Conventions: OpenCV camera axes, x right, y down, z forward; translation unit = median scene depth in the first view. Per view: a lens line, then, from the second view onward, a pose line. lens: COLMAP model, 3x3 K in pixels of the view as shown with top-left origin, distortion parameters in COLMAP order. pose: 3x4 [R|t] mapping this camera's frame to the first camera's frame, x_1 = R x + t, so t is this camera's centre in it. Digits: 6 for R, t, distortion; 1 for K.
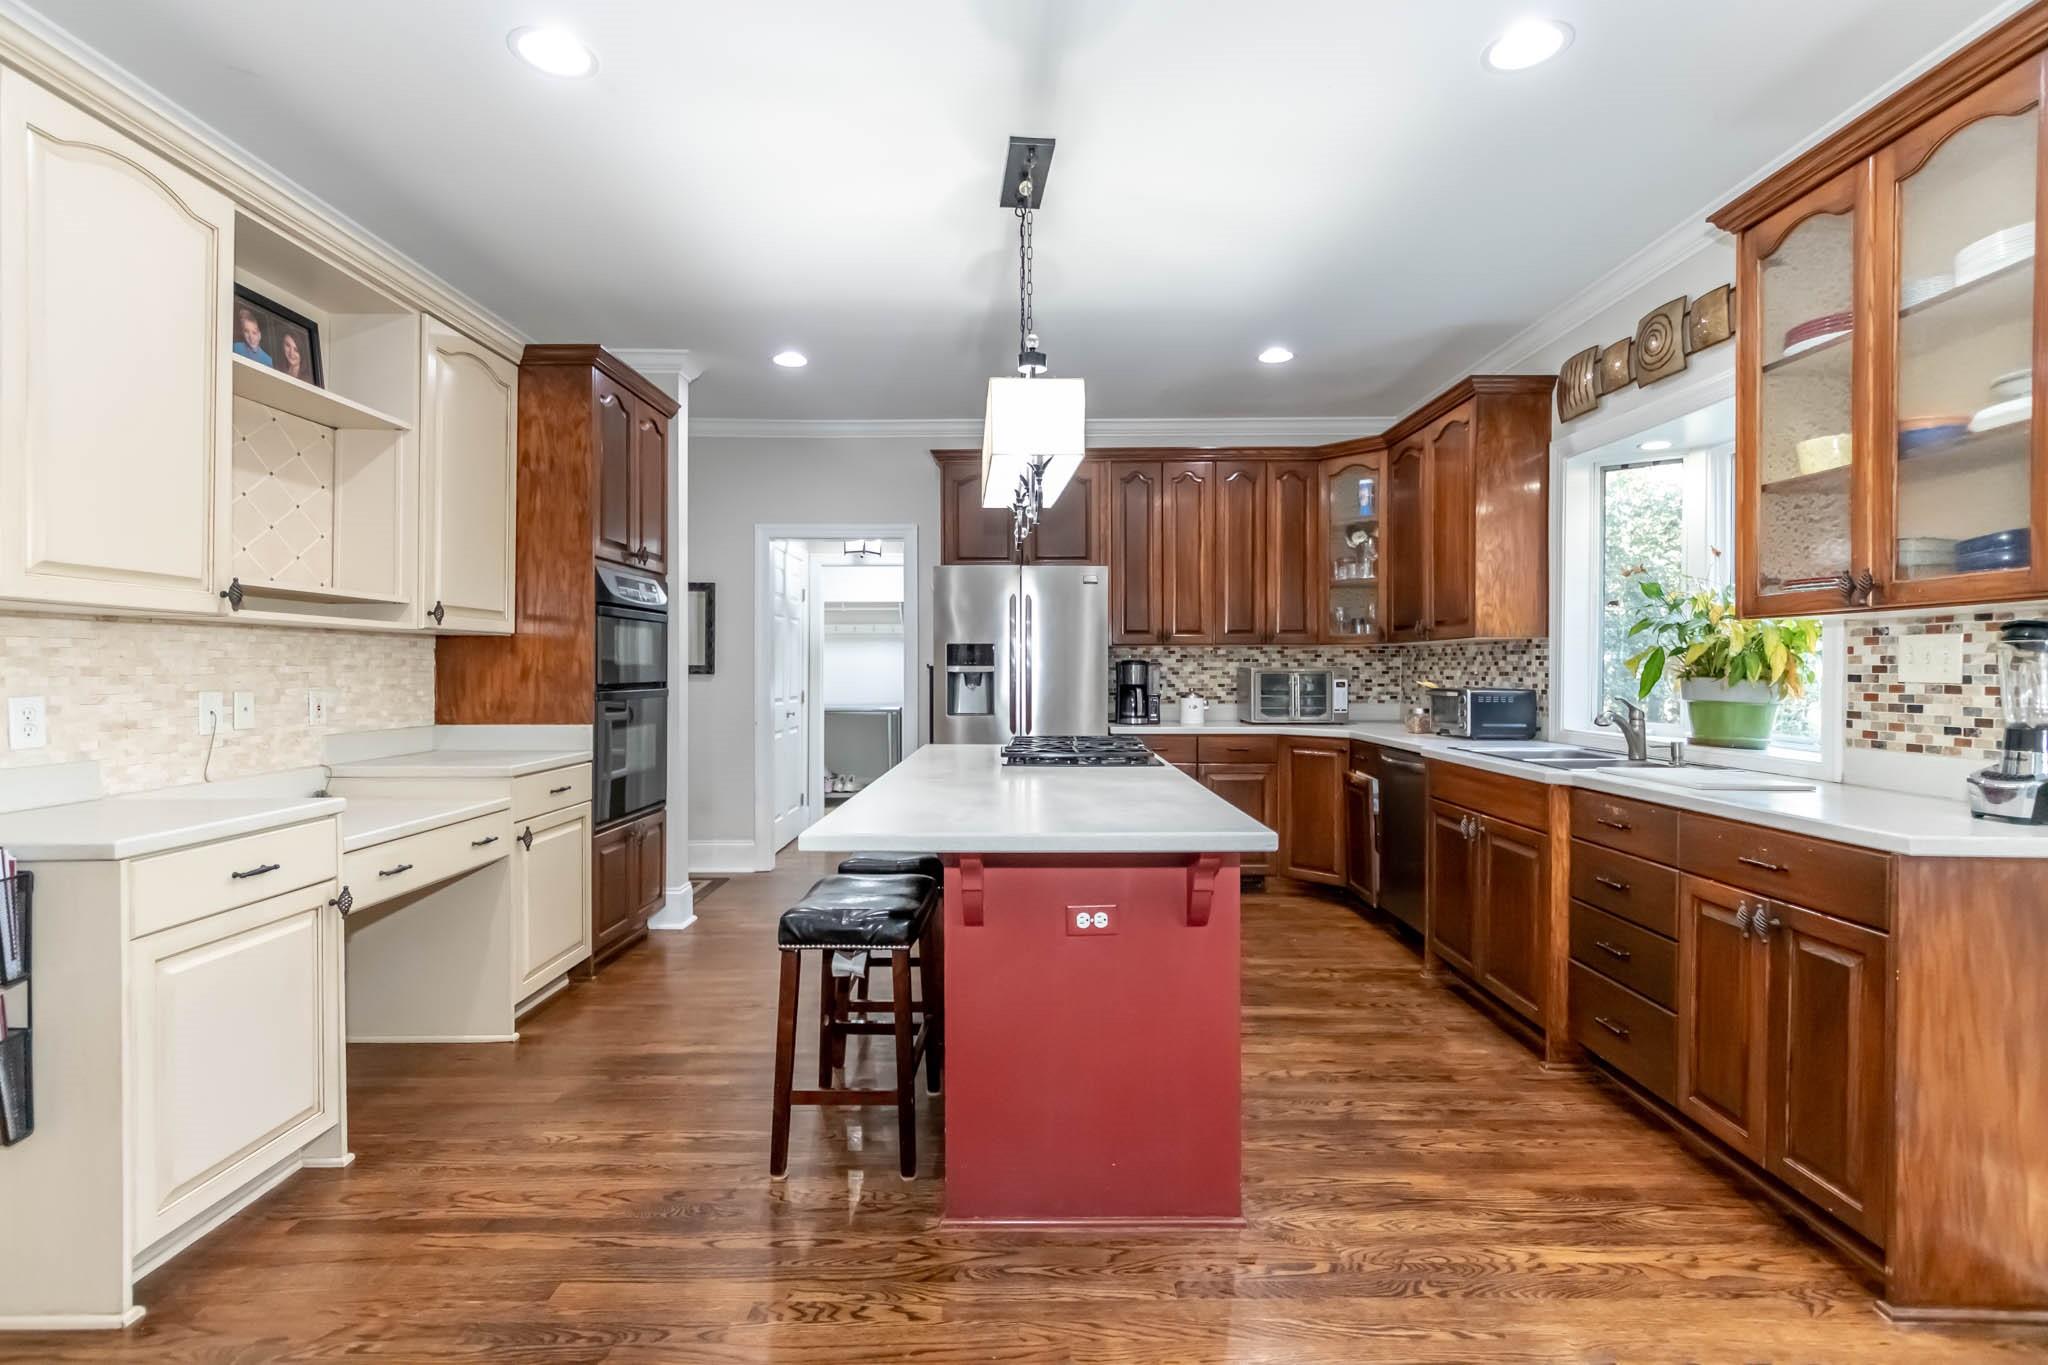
lens RADIAL K [[953.3, 0, 1022.0], [0, 953.3, 673.1], [0, 0, 1]] dist [0.004576, -0.003065]
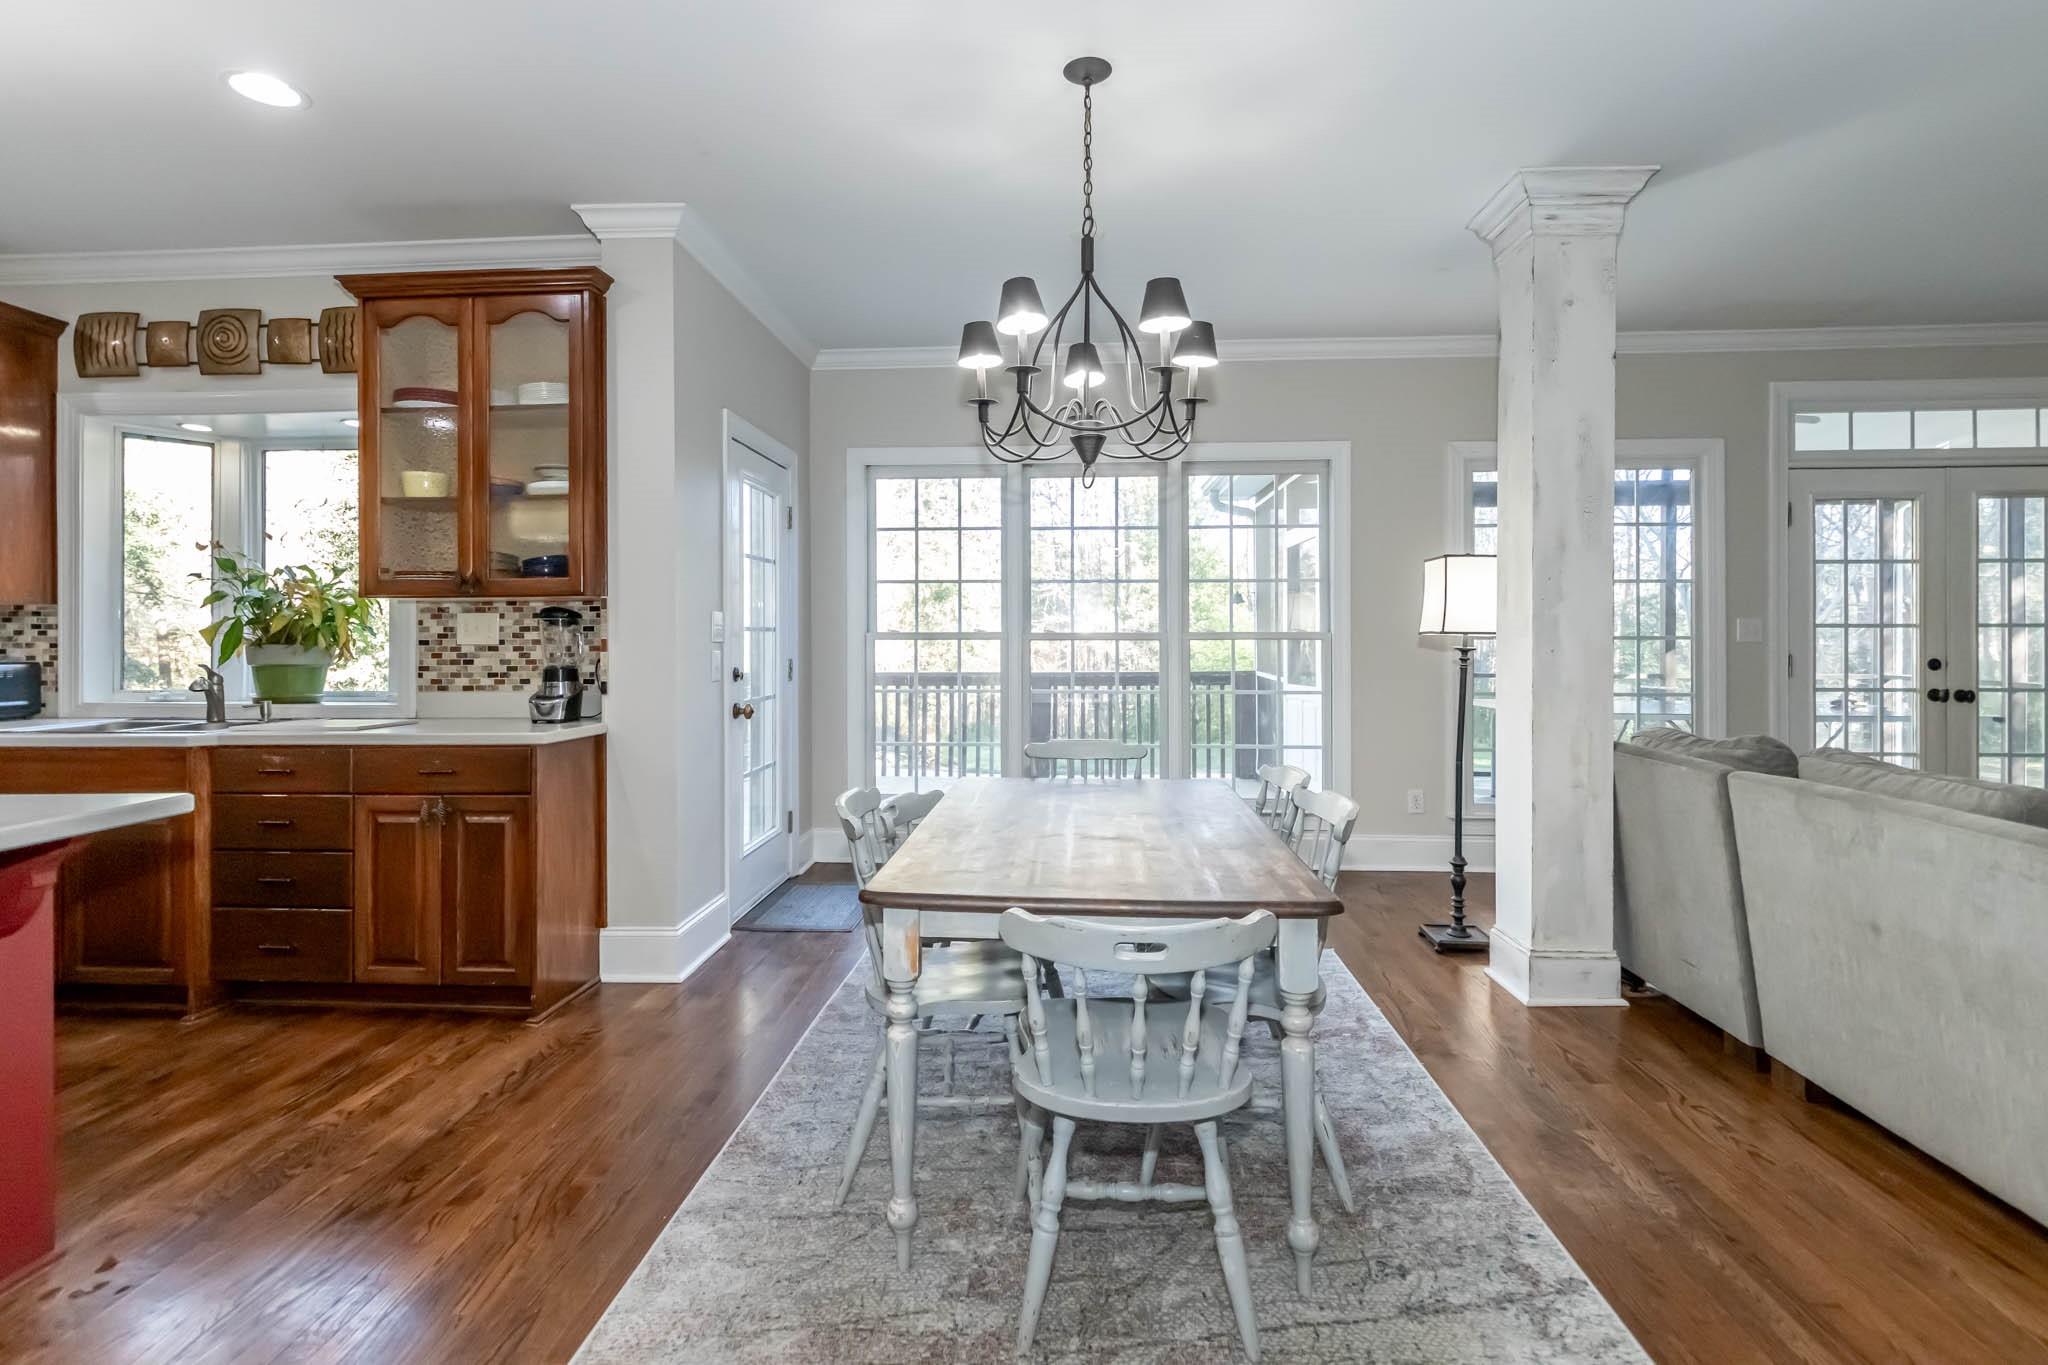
lens RADIAL K [[953.3, 0, 1016.7], [0, 953.3, 640.0], [0, 0, 1]] dist [0.004576, -0.003065]
pose [[0.065480, -0.003923, 0.997846, -0.485314], [0.011143, 0.999933, 0.003200, 0.006720], [-0.997792, 0.010909, 0.065519, 0.032809]]
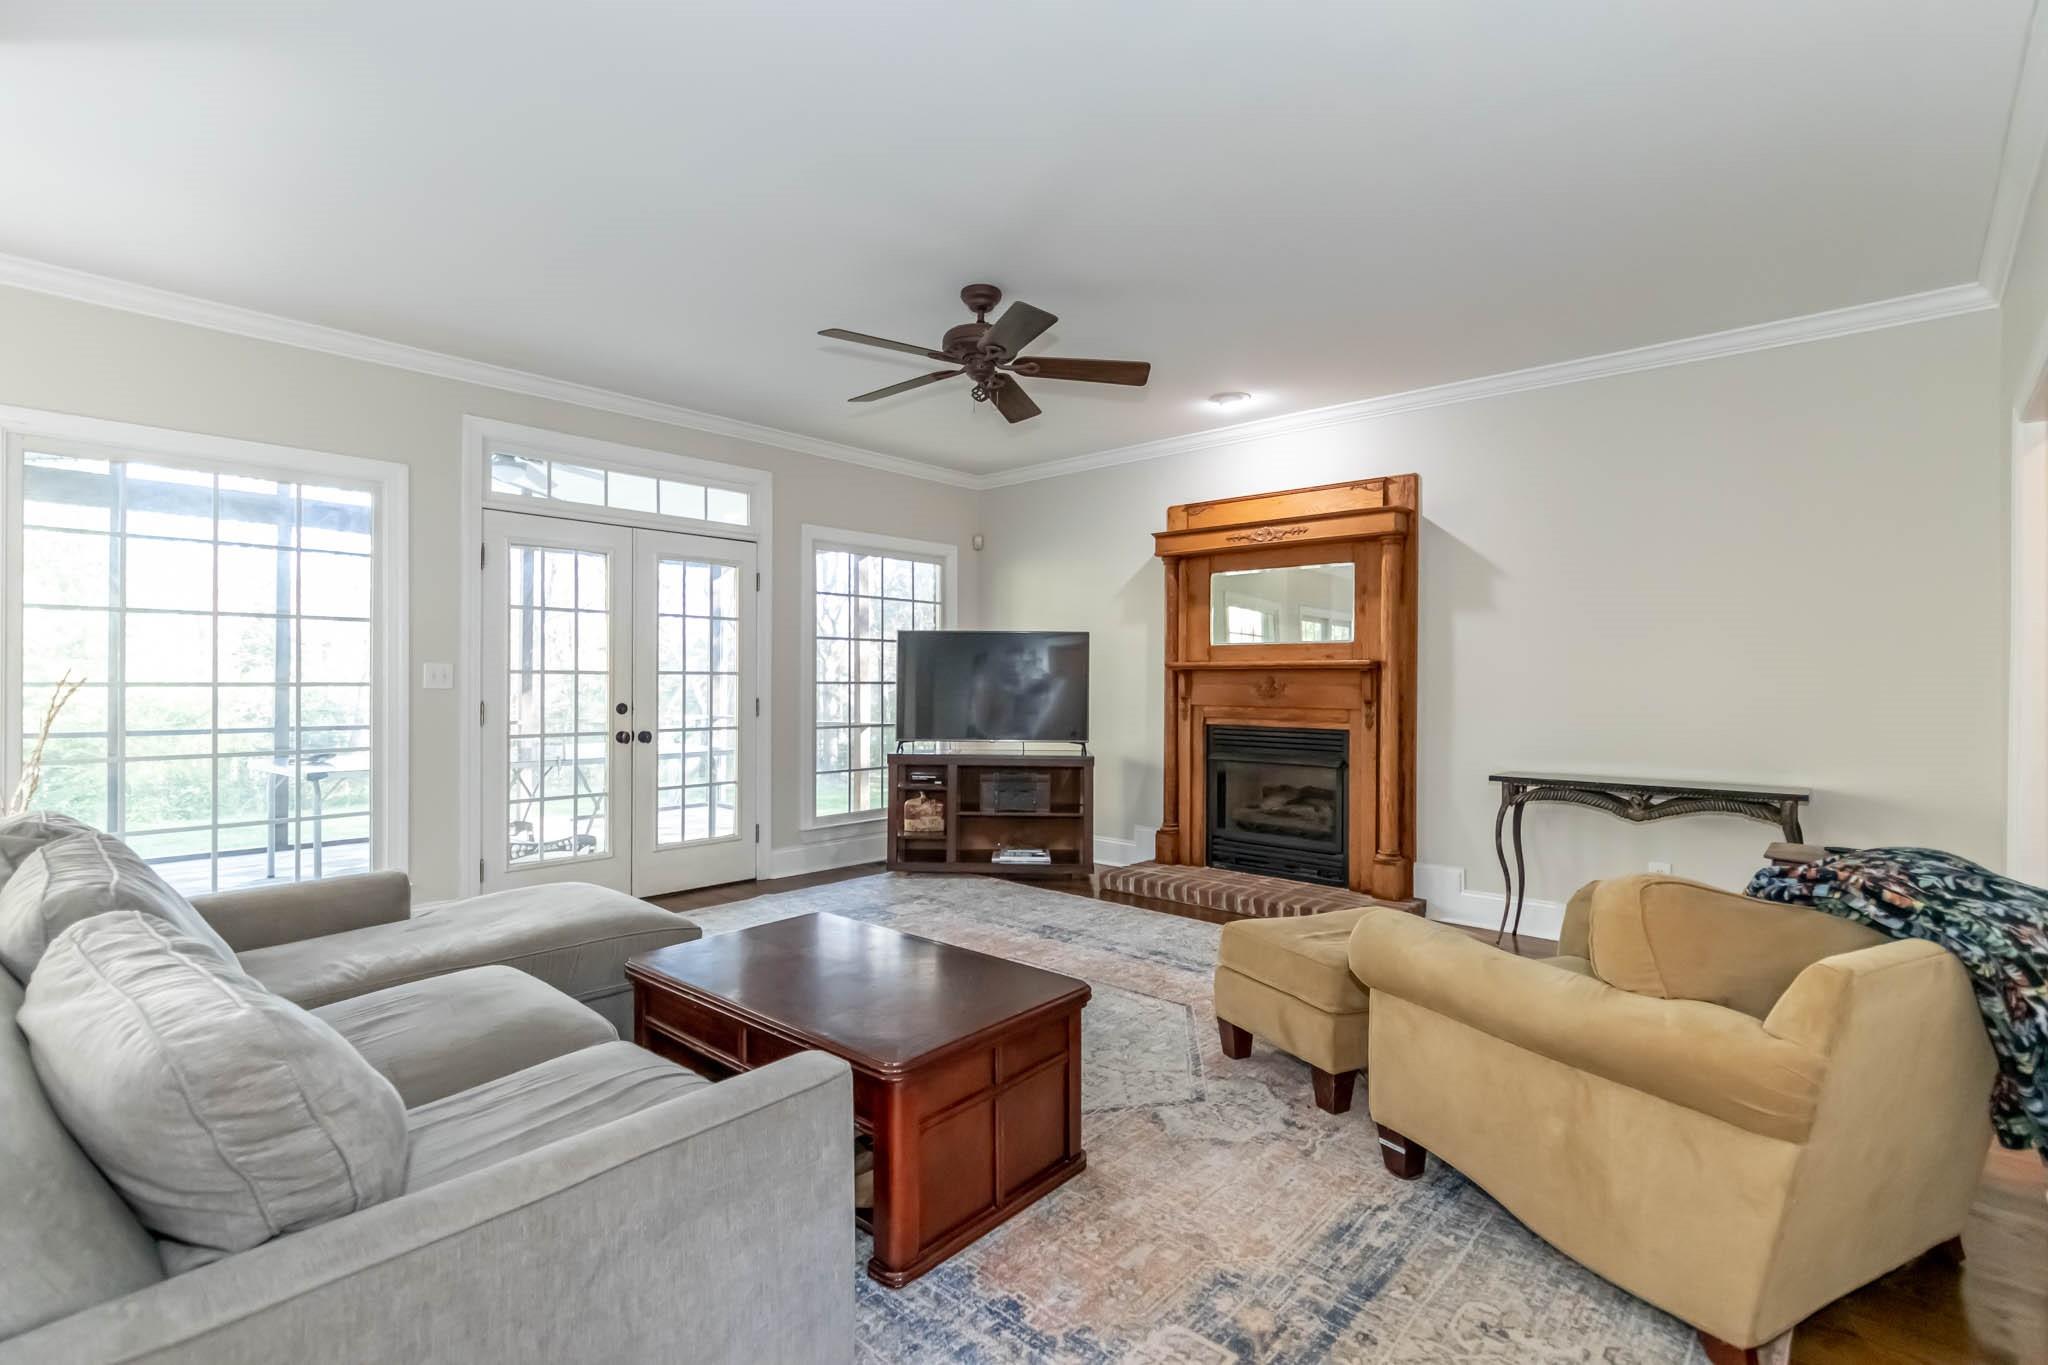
lens RADIAL K [[953.3, 0, 1015.9], [0, 953.3, 678.2], [0, 0, 1]] dist [0.004576, -0.003065]
pose [[-0.741735, 0.001126, 0.670692, -0.472709], [0.005254, 0.999978, 0.004132, 0.012054], [-0.670672, 0.006589, -0.741724, -0.691385]]
